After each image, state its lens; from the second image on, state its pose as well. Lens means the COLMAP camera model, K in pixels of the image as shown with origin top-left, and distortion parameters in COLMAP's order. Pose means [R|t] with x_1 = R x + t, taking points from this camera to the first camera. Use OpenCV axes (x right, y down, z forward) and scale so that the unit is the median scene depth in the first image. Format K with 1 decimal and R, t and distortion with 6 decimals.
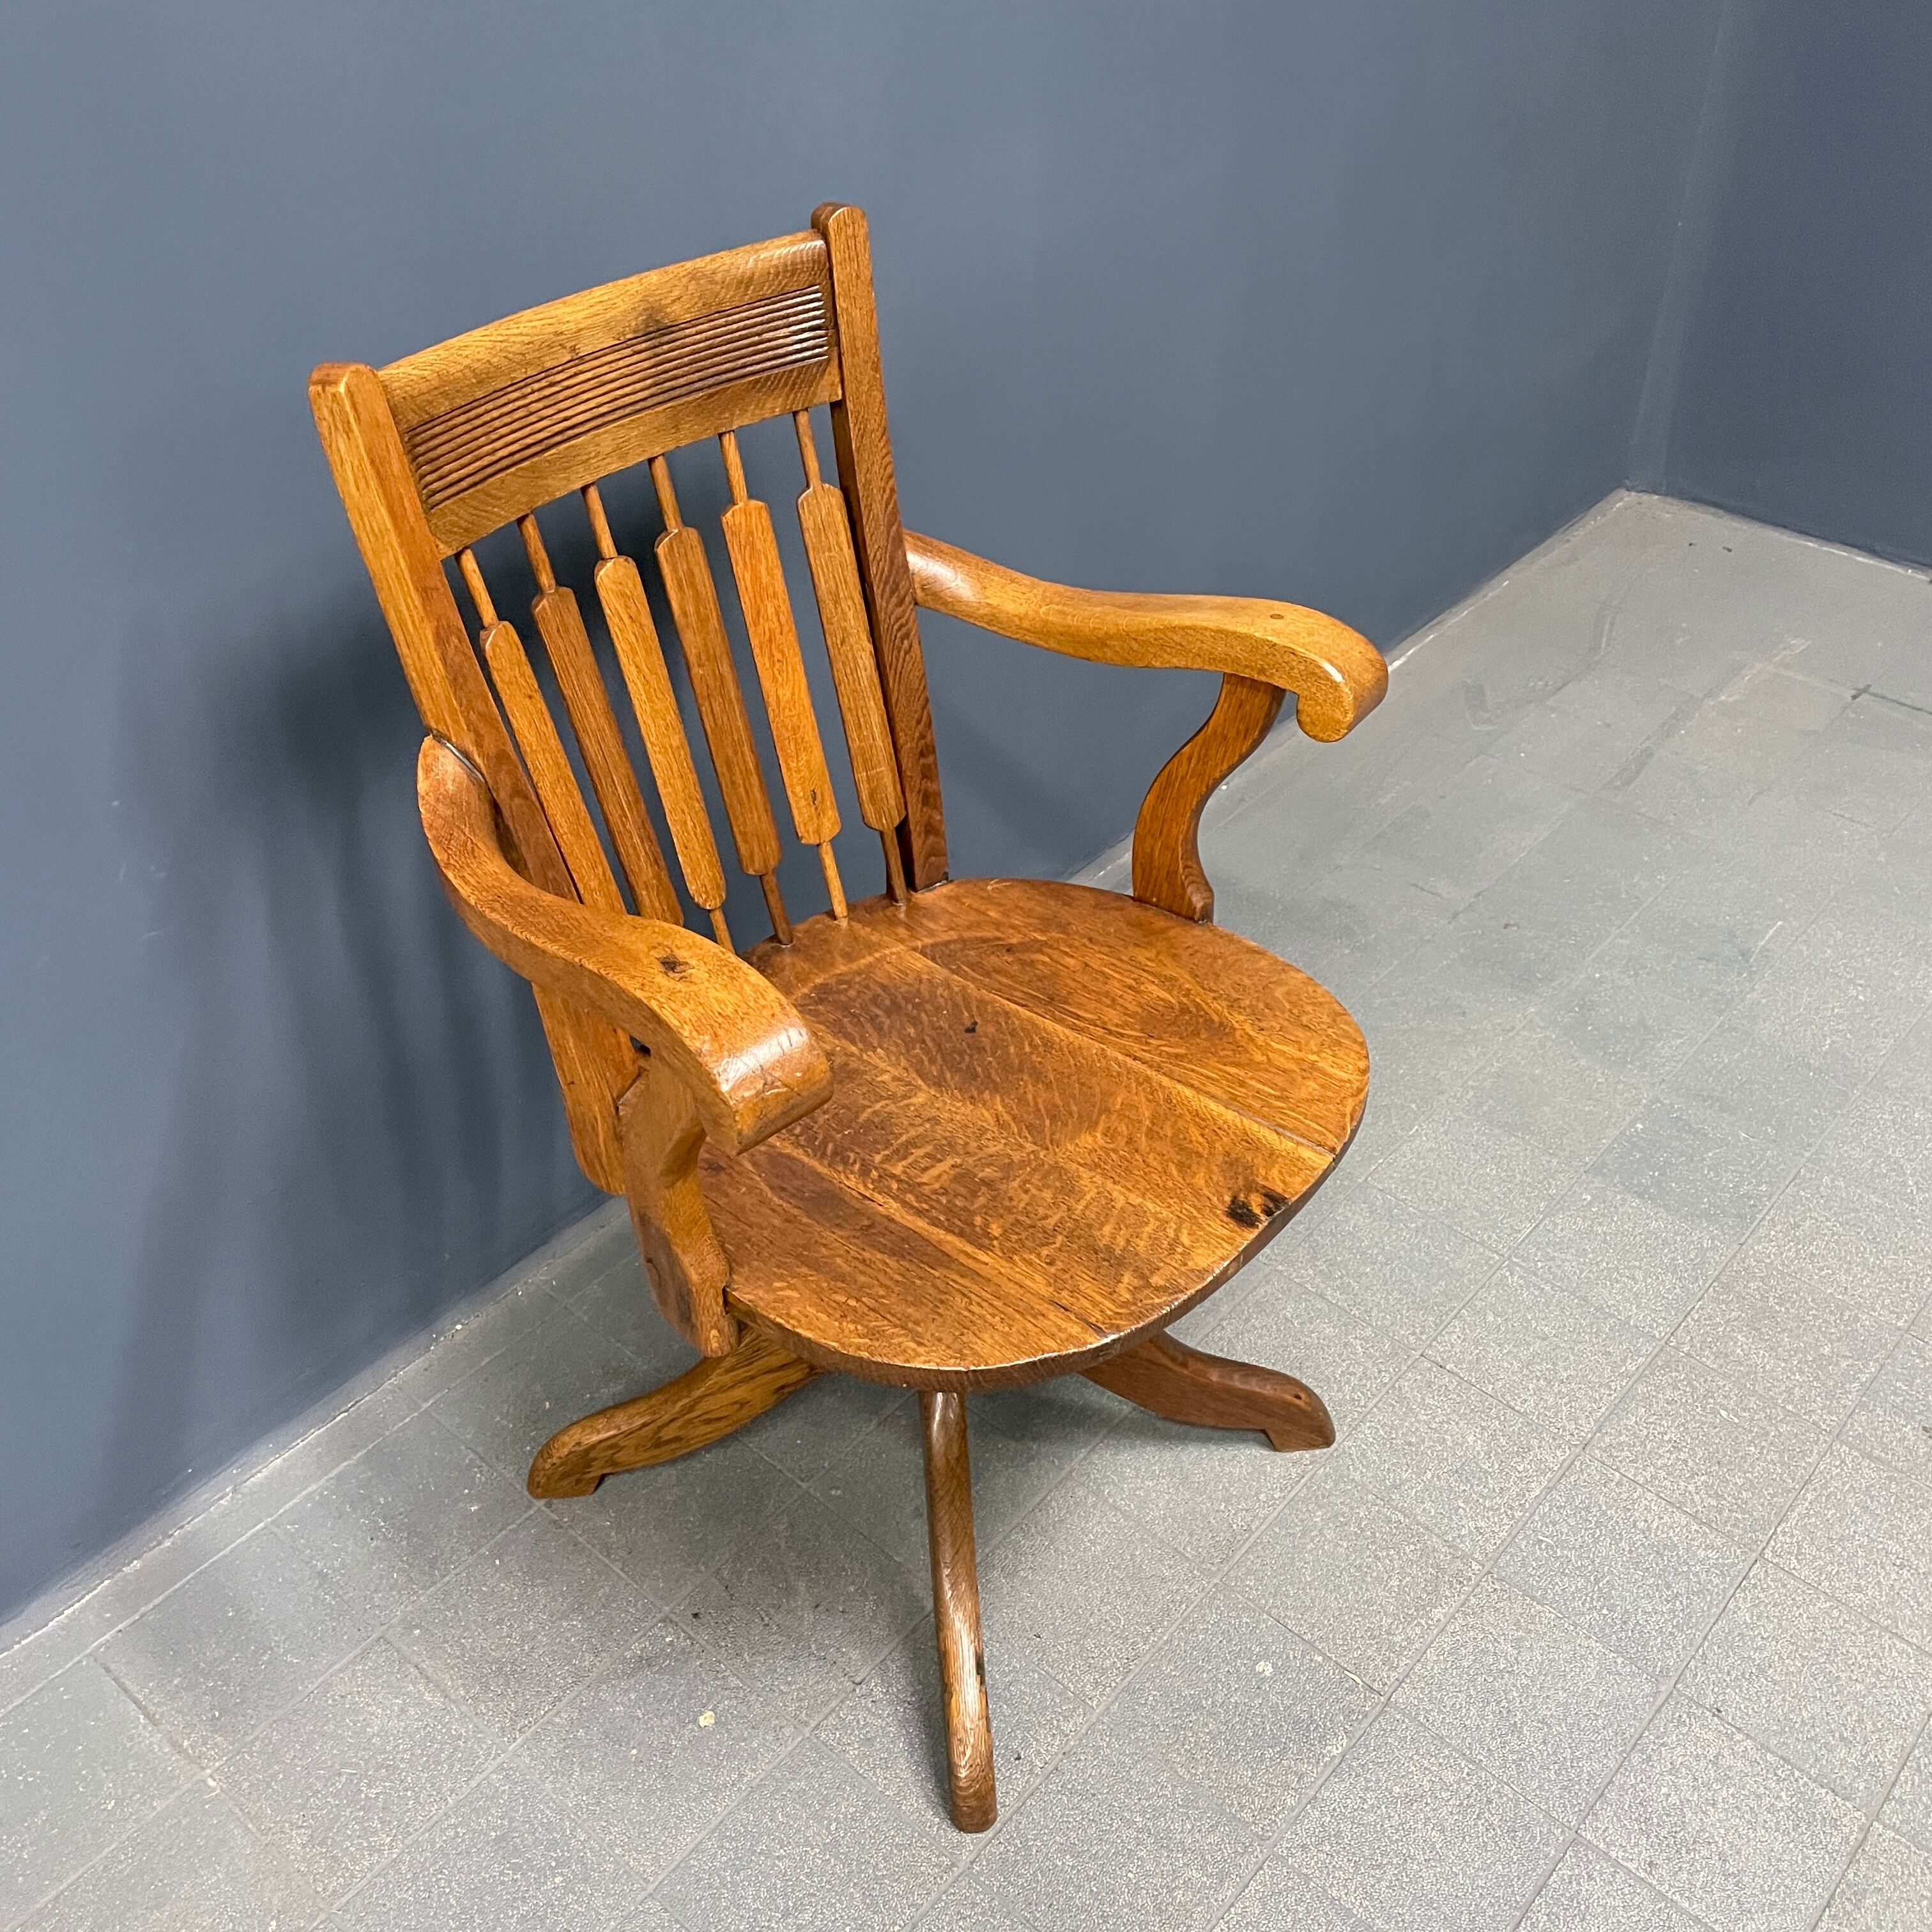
lens RADIAL K [[1976.2, 0, 984.1], [0, 1976.2, 952.7], [0, 0, 1]] dist [0.047461, 0.000000]
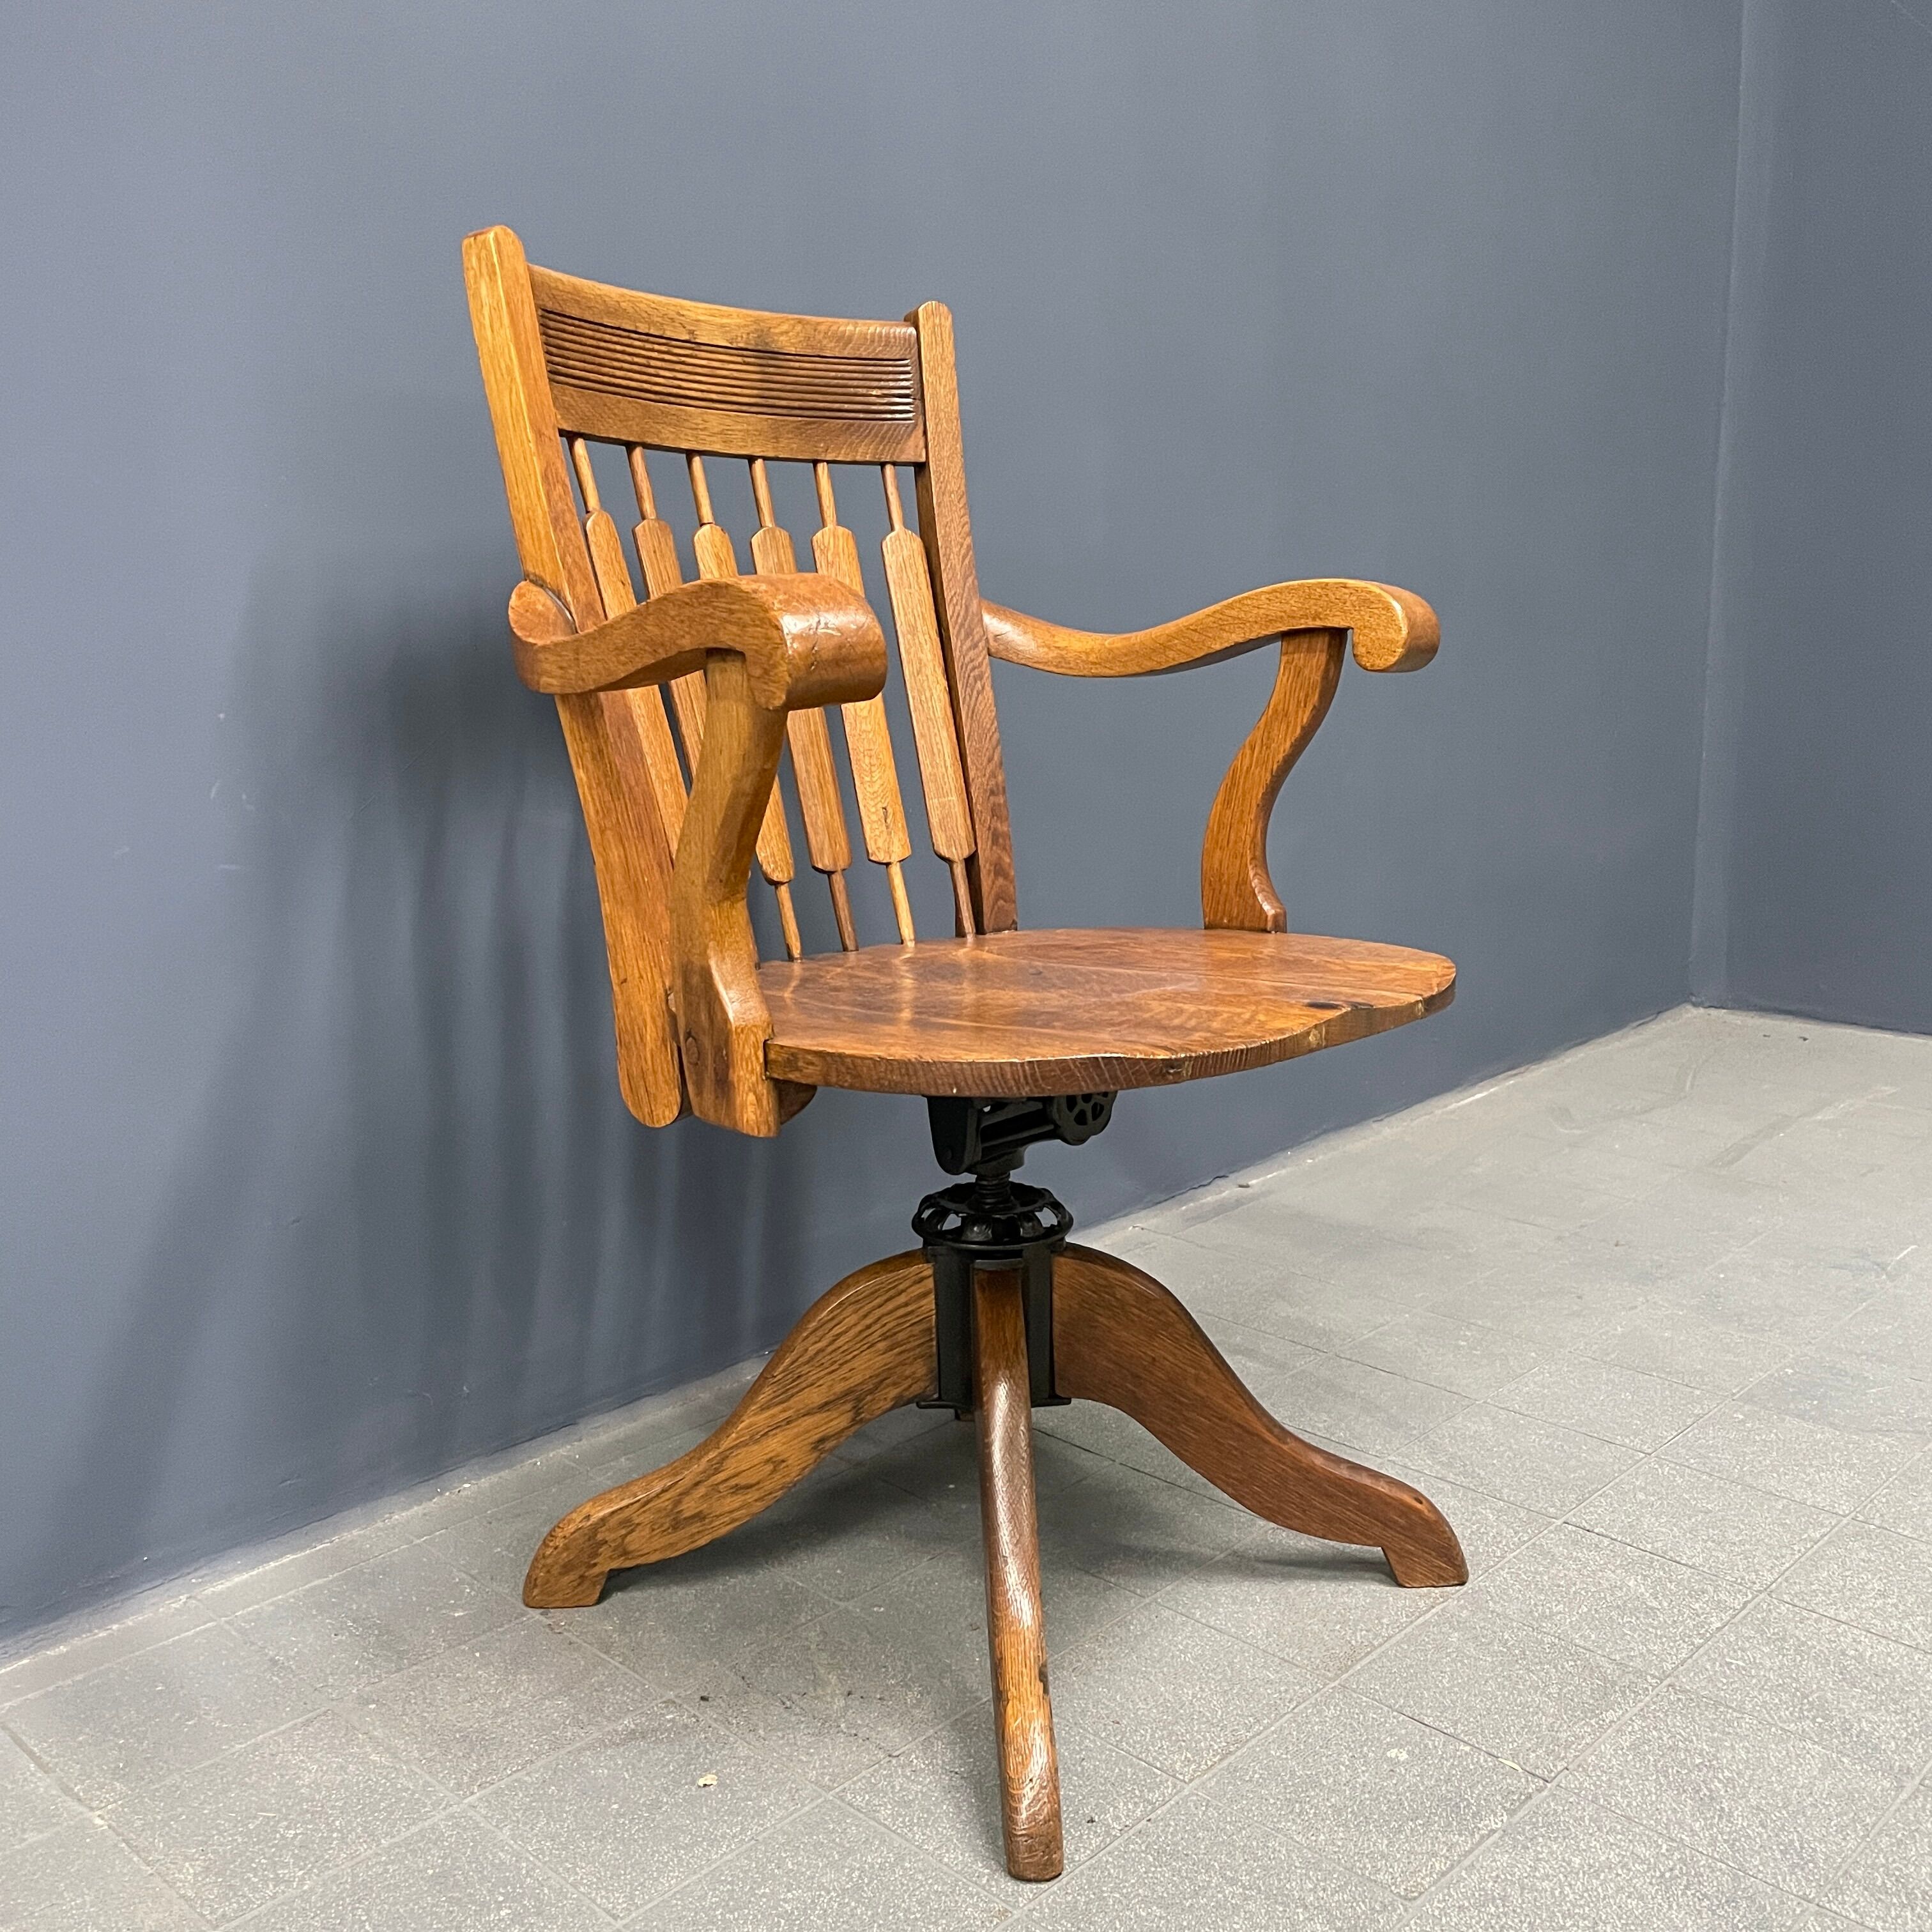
lens RADIAL K [[1976.2, 0, 980.2], [0, 1976.2, 948.5], [0, 0, 1]] dist [0.047461, 0.000000]
pose [[0.998766, -0.002901, -0.049580, 0.013124], [-0.019908, 0.891189, -0.453194, 0.446972], [0.045500, 0.453622, 0.890032, 0.125509]]
